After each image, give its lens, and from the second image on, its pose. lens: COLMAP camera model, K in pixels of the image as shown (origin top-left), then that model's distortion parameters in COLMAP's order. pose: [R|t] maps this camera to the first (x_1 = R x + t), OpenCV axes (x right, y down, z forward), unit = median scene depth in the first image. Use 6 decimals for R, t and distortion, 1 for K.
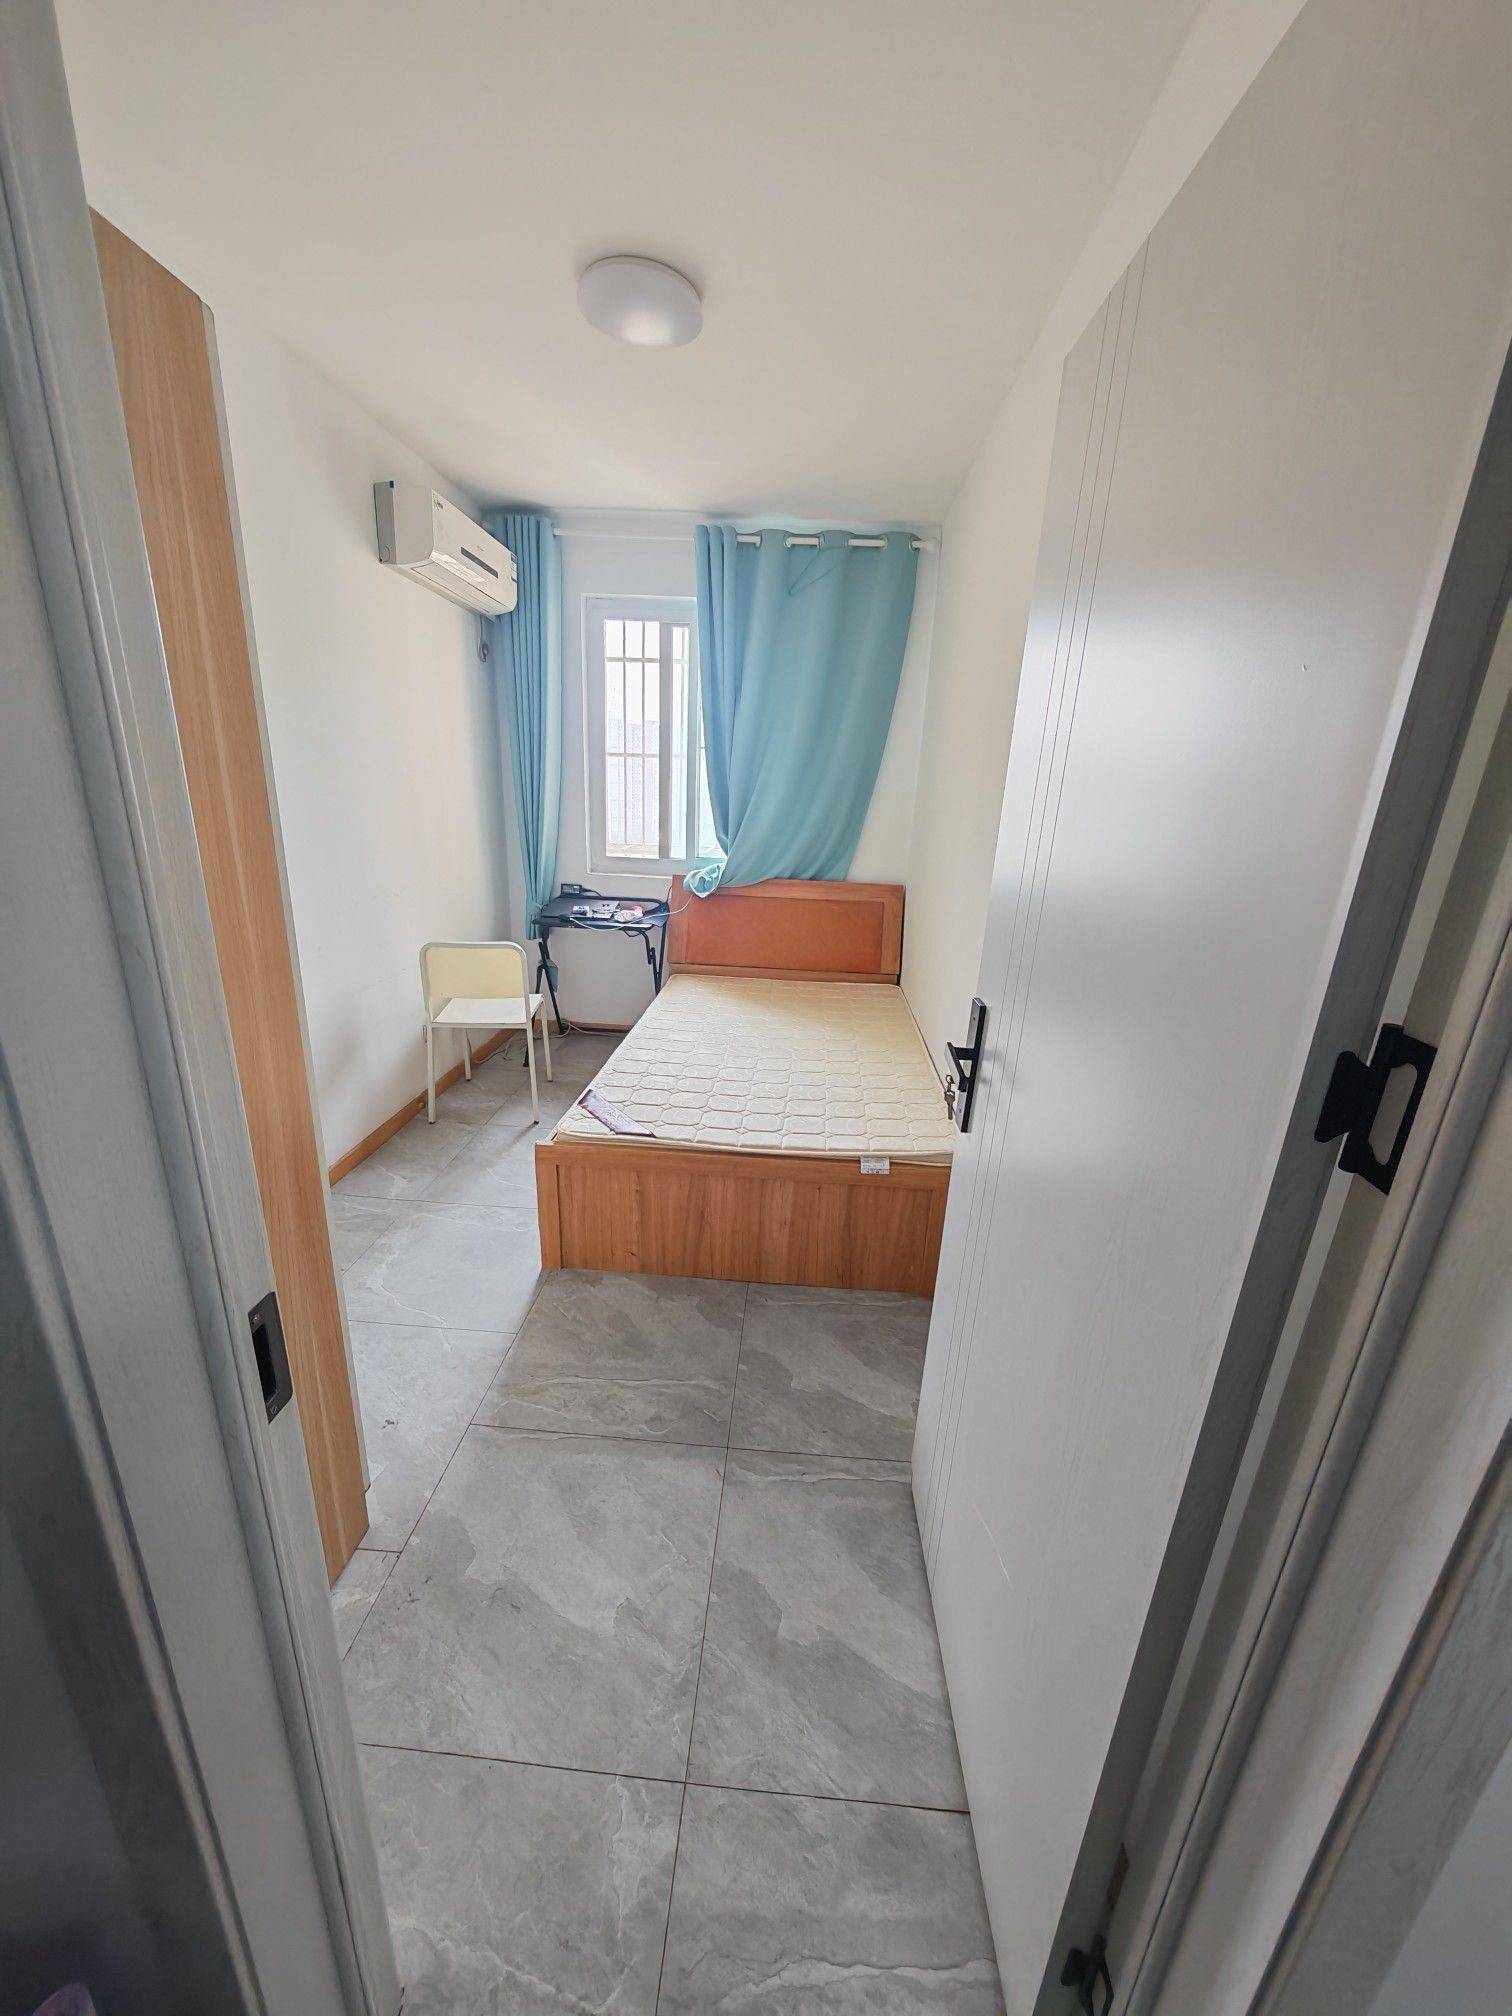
lens RADIAL K [[746.1, 0, 762.3], [0, 746.1, 1018.2], [0, 0, 1]] dist [-0.000596, -0.000053]
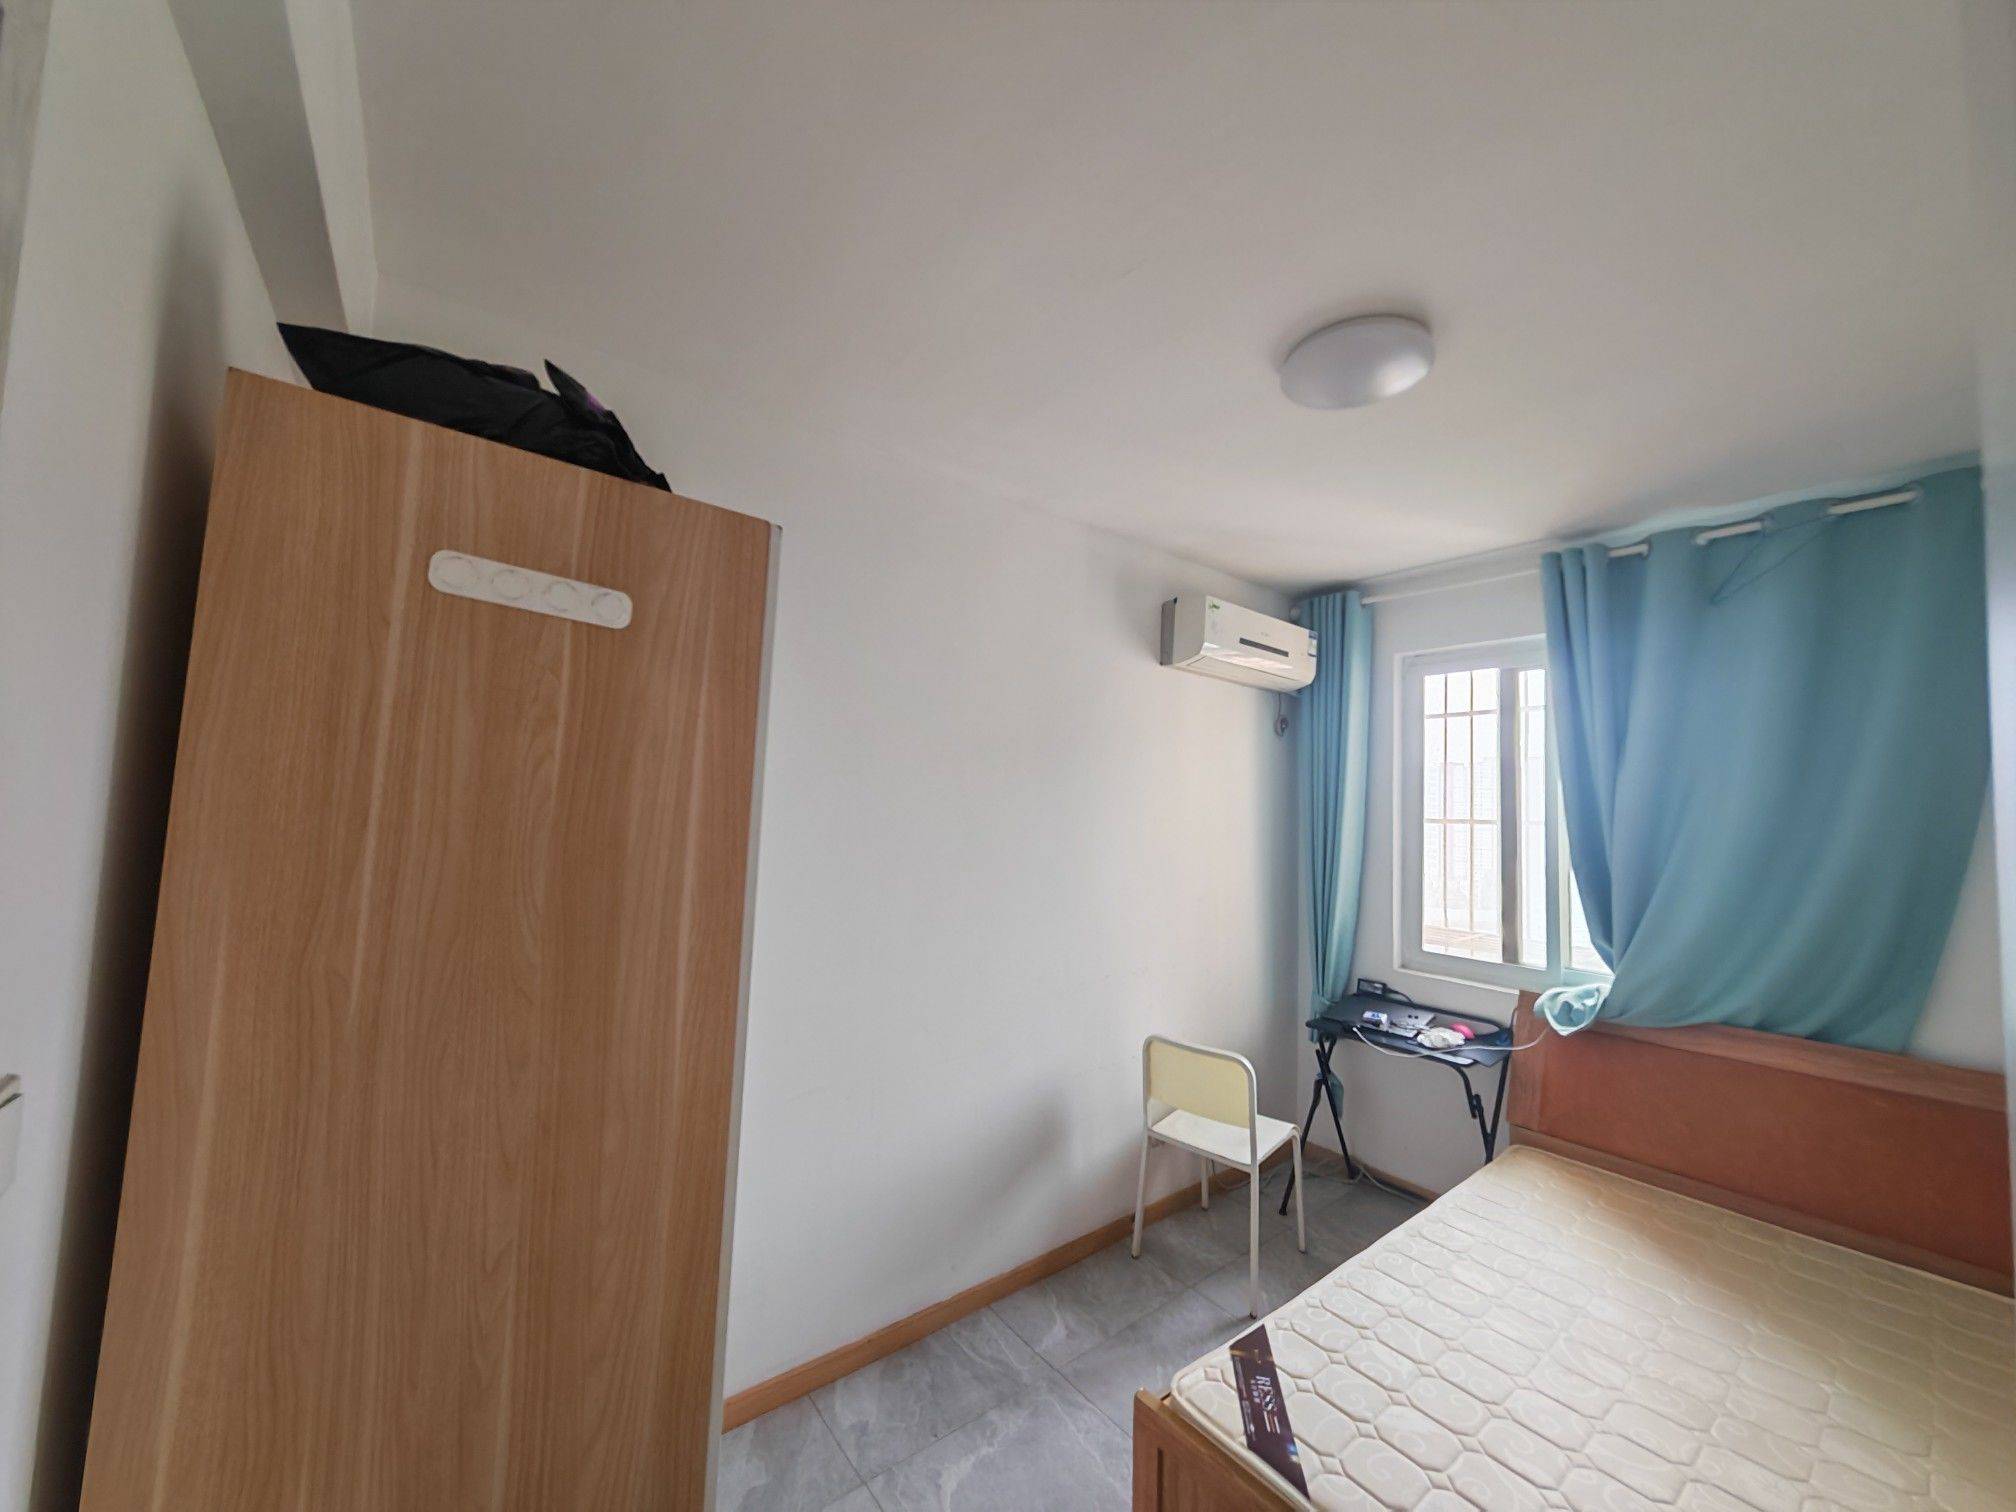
lens RADIAL K [[746.1, 0, 1013.0], [0, 746.1, 767.3], [0, 0, 1]] dist [-0.000596, -0.000053]
pose [[0.669649, -0.060297, -0.740226, 0.103791], [-0.225307, 0.933233, -0.279844, -0.096558], [0.707677, 0.354175, 0.611353, 0.189172]]
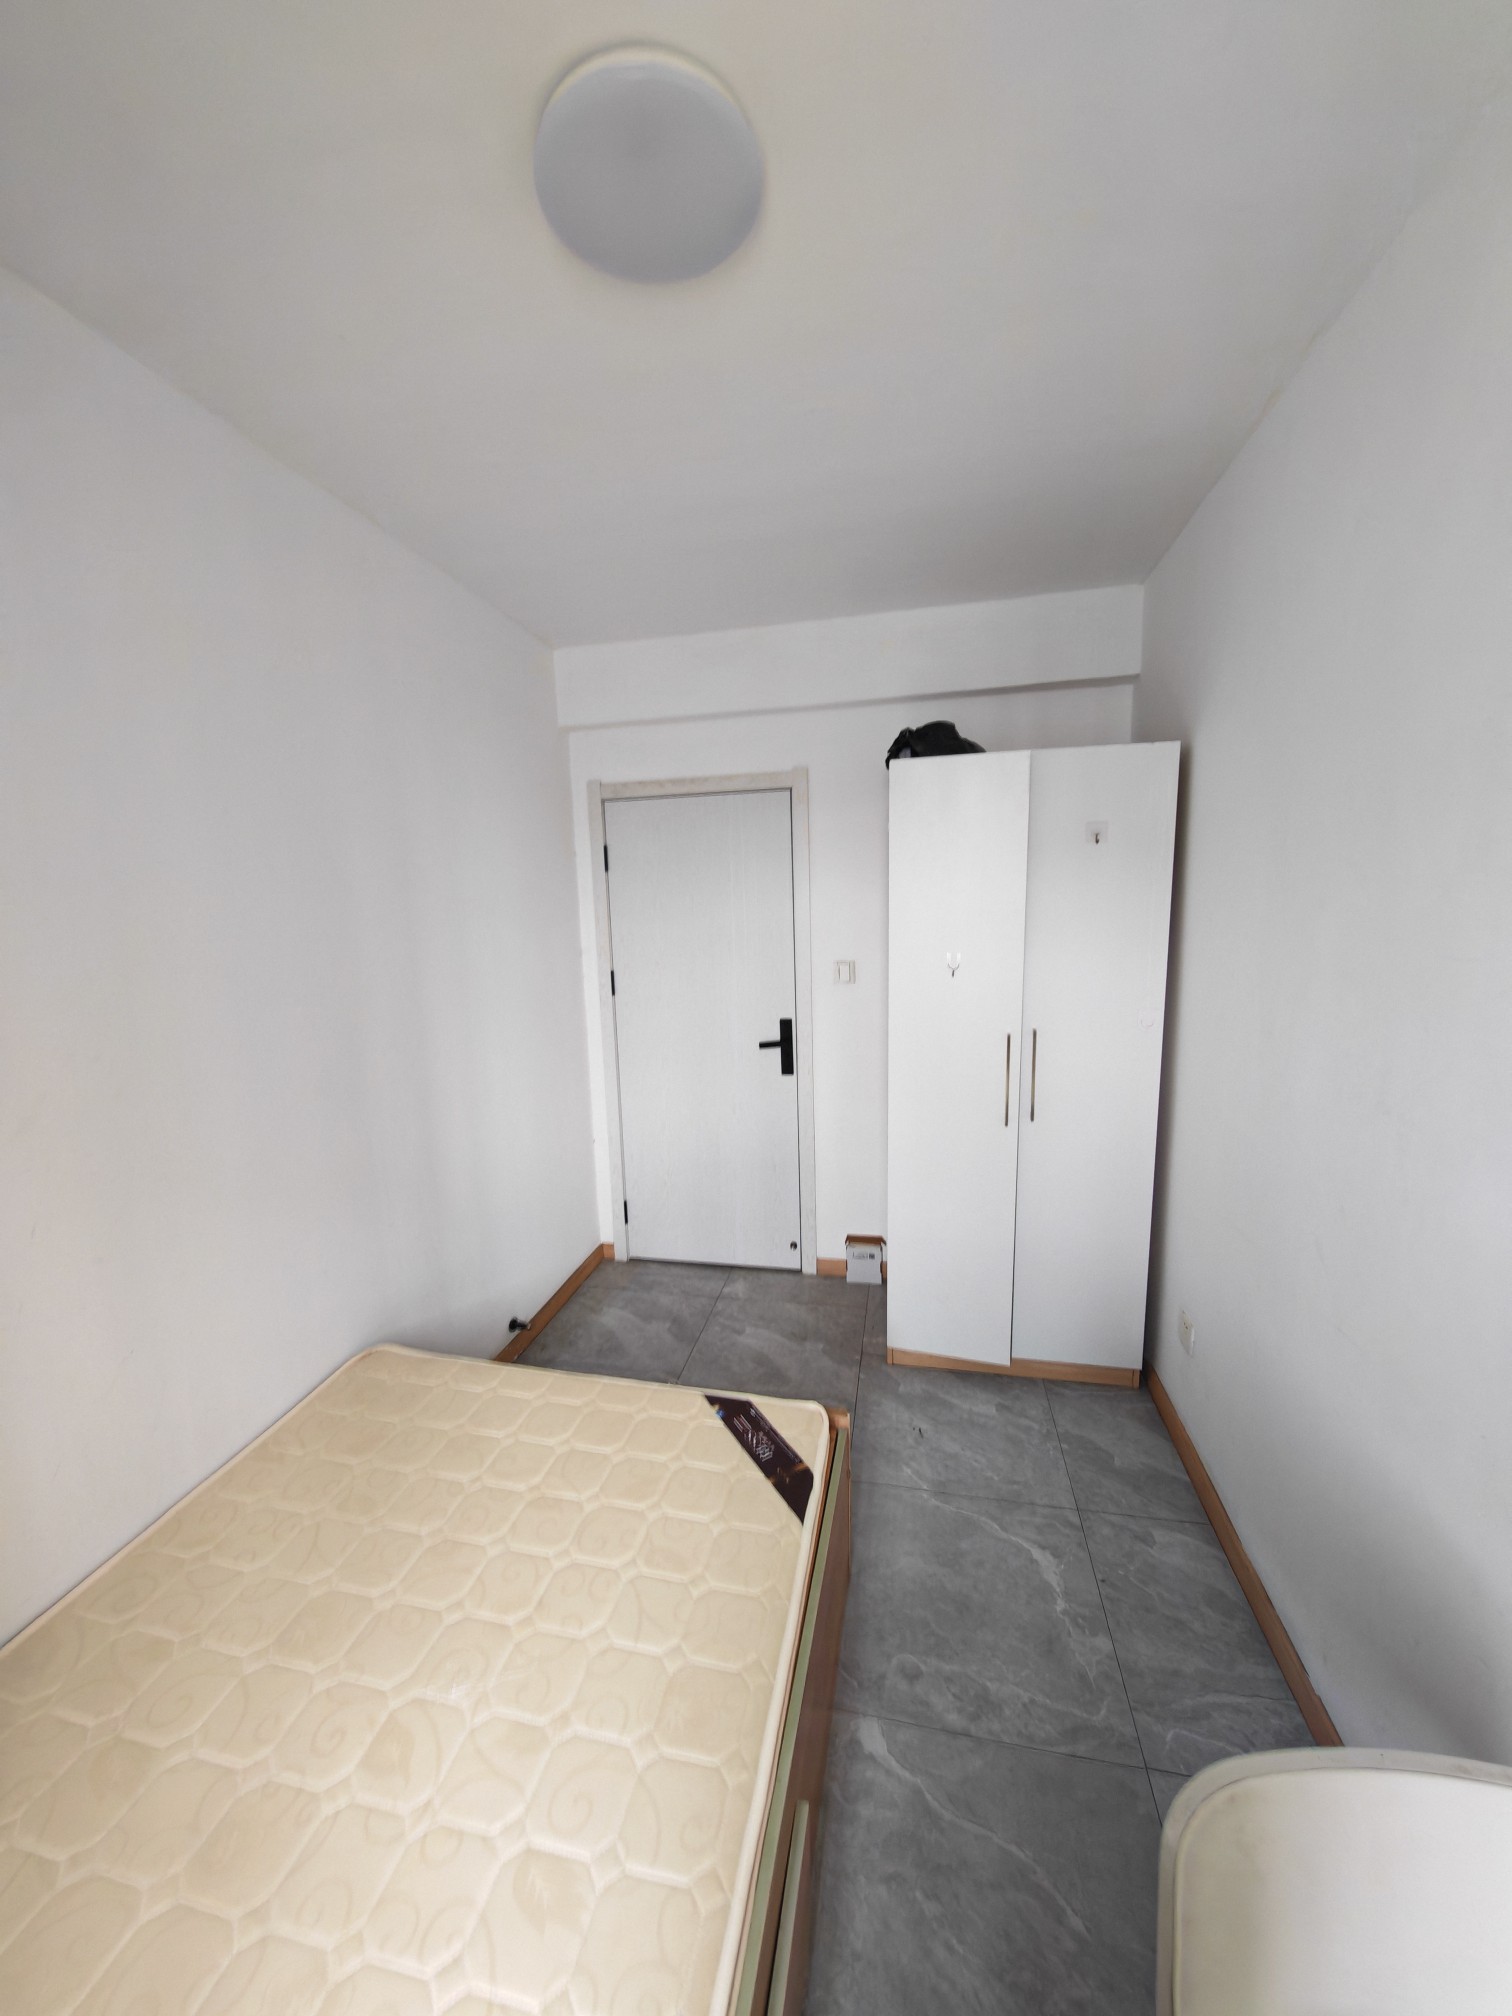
lens RADIAL K [[746.1, 0, 762.3], [0, 746.1, 1018.2], [0, 0, 1]] dist [-0.000596, -0.000053]
pose [[-0.990987, -0.040823, 0.127583, -0.187728], [0.021432, 0.891844, 0.451836, -0.363029], [-0.132229, 0.450498, -0.882931, 0.971070]]
